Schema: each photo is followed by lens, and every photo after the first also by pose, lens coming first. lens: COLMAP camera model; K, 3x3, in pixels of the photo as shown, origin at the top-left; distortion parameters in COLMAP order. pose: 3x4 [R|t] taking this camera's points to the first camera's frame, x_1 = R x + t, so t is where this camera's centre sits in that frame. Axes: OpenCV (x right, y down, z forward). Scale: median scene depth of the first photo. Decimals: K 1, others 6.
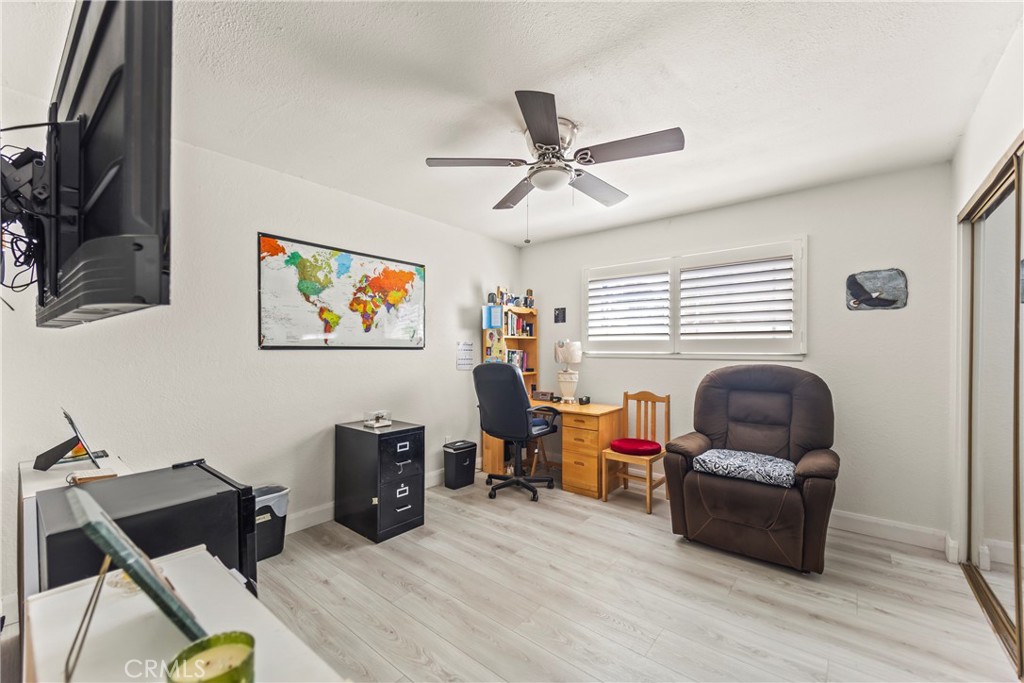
lens RADIAL K [[407.8, 0, 506.9], [0, 407.8, 349.9], [0, 0, 1]] dist [0.001743, -0.004462]
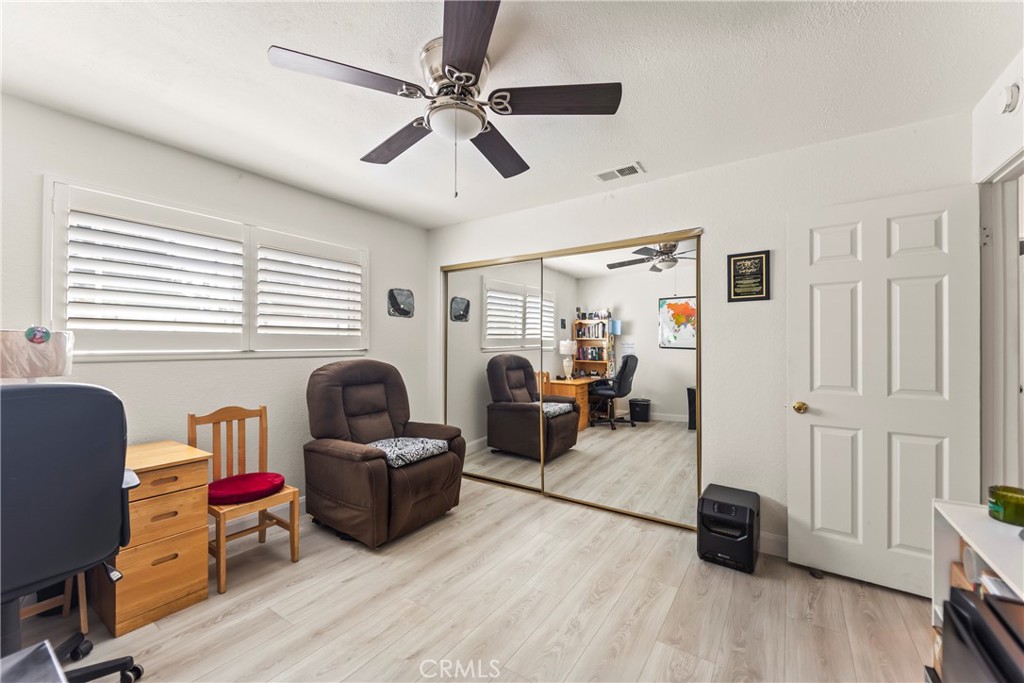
lens RADIAL K [[407.8, 0, 505.4], [0, 407.8, 344.9], [0, 0, 1]] dist [0.001743, -0.004462]
pose [[-0.102138, 0.001849, 0.994768, -0.506633], [0.007176, 0.999974, -0.001122, 0.000869], [-0.994744, 0.007024, -0.102149, 0.770699]]
